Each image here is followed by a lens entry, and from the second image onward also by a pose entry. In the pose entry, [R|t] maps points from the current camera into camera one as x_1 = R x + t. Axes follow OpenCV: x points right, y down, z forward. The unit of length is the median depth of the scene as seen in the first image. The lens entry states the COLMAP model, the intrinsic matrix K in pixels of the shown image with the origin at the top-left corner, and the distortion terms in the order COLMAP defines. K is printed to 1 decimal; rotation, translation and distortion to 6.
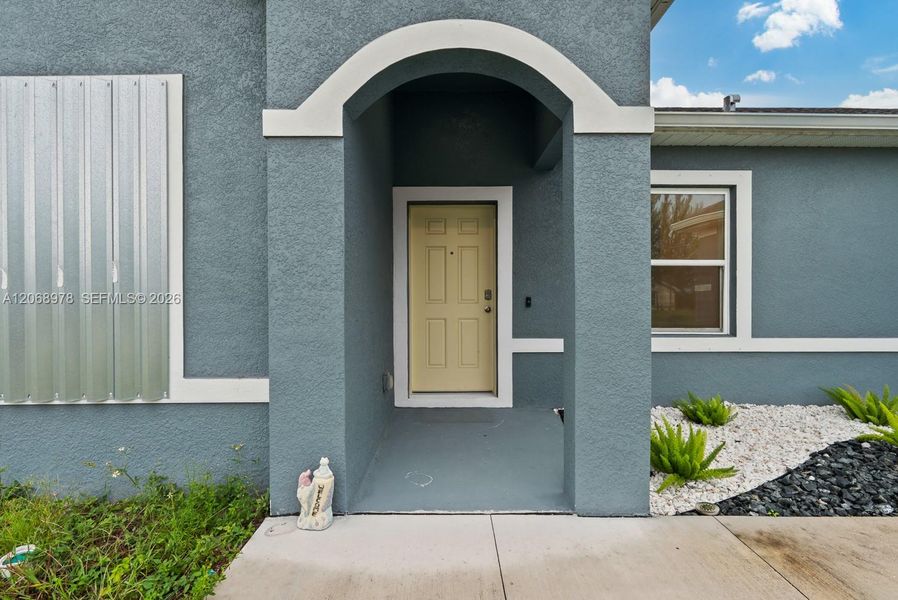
lens RADIAL K [[395.4, 0, 449.0], [0, 395.4, 300.0], [0, 0, 1]] dist [-0.000903, -0.000042]
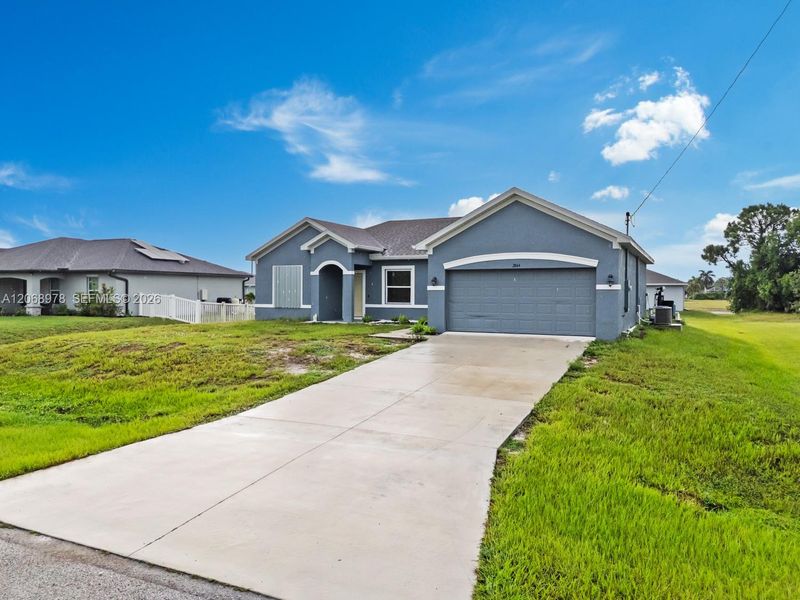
lens RADIAL K [[575.7, 0, 400.0], [0, 575.7, 300.0], [0, 0, 1]] dist [0.103930, -0.000452]
pose [[0.903301, 0.011236, -0.428861, 3.292358], [-0.009295, 0.999935, 0.006620, 0.005812], [0.428907, -0.001994, 0.903346, -4.681093]]
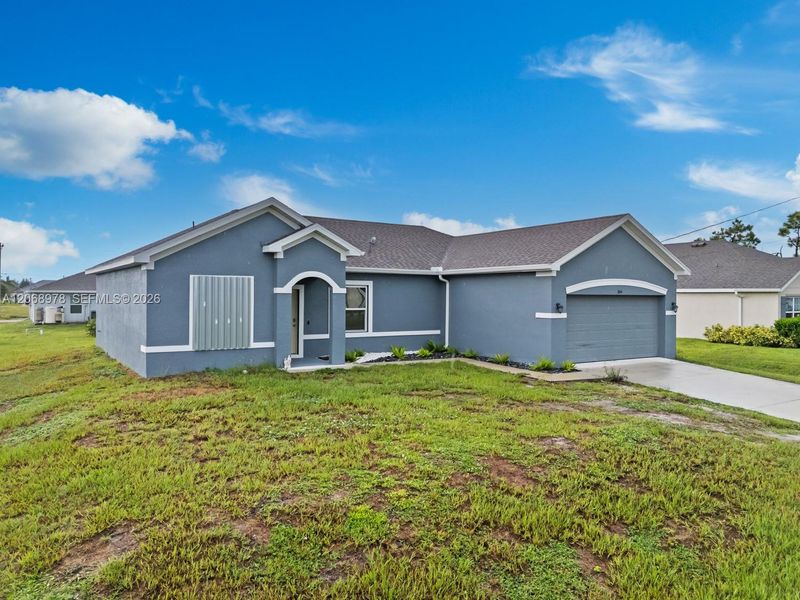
lens RADIAL K [[575.7, 0, 400.0], [0, 575.7, 300.0], [0, 0, 1]] dist [0.103930, -0.000452]
pose [[0.842248, 0.004017, 0.539075, -1.609505], [-0.002900, 0.999992, -0.002920, -0.158018], [-0.539083, 0.000896, 0.842252, -3.131893]]
